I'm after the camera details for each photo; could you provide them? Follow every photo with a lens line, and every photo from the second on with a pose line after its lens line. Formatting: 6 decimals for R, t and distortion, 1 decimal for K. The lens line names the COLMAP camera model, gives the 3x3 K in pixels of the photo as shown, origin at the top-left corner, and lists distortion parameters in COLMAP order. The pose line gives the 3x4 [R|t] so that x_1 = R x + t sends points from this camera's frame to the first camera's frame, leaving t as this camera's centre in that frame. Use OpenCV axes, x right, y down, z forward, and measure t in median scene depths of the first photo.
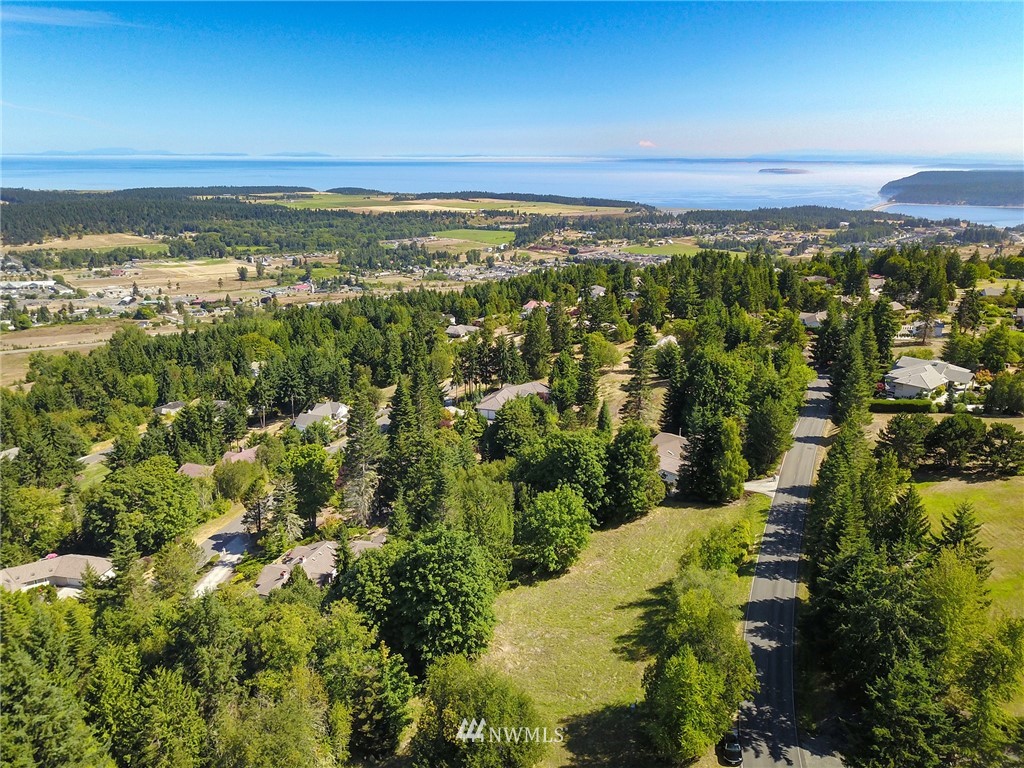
lens RADIAL K [[812.7, 0, 507.1], [0, 812.7, 383.6], [0, 0, 1]] dist [0.033691, -0.034595]
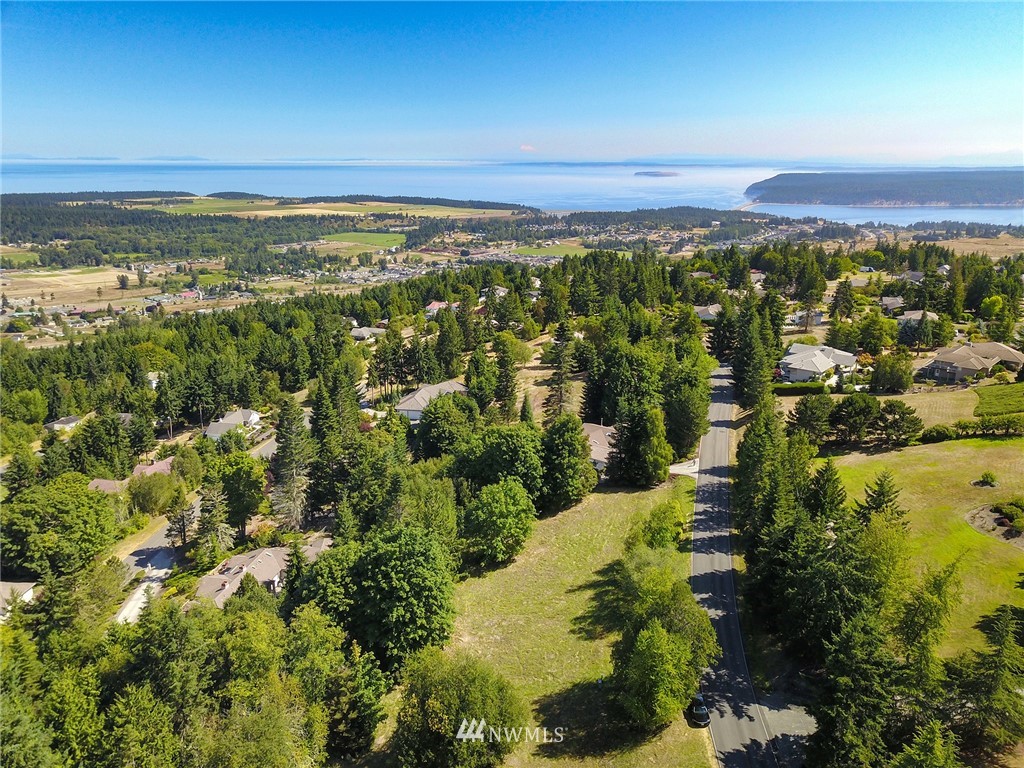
lens RADIAL K [[796.2, 0, 507.6], [0, 796.2, 388.0], [0, 0, 1]] dist [0.033831, -0.034454]
pose [[0.989791, -0.040666, 0.136602, -0.035815], [0.039858, 0.999168, 0.008646, 0.001224], [-0.136840, -0.003113, 0.990588, -0.001443]]
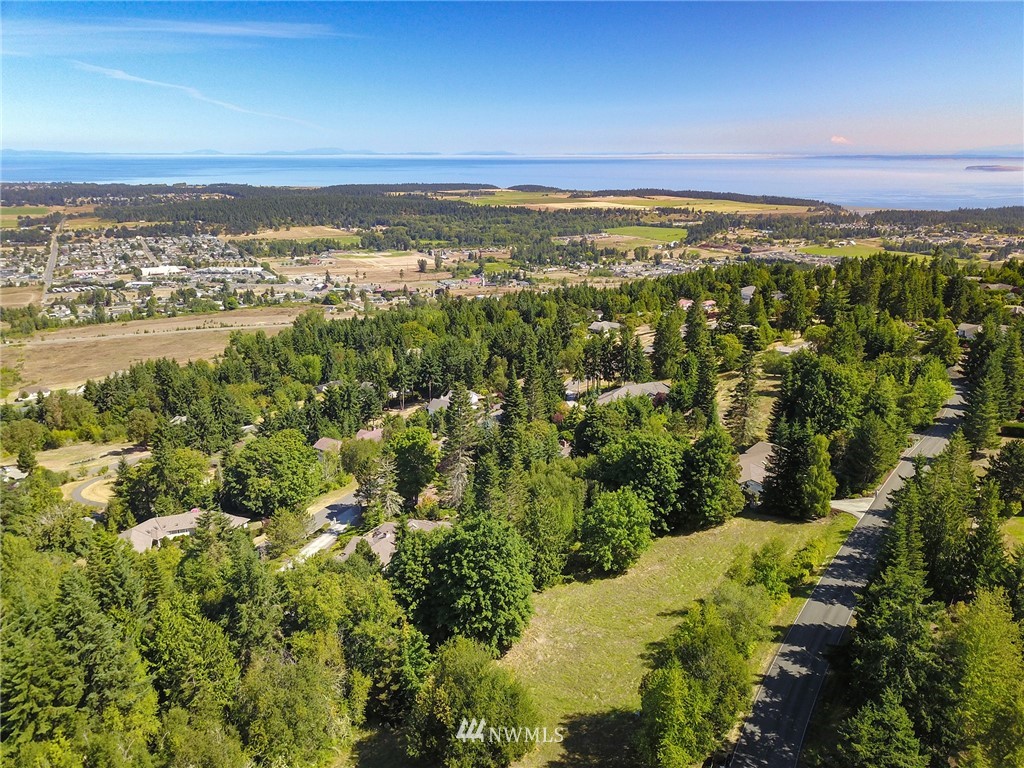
lens RADIAL K [[796.2, 0, 507.6], [0, 796.2, 388.0], [0, 0, 1]] dist [0.033831, -0.034454]
pose [[0.974991, 0.059208, -0.214213, 0.074095], [-0.056422, 0.998224, 0.019103, -0.003365], [0.214964, -0.006539, 0.976600, 0.008471]]
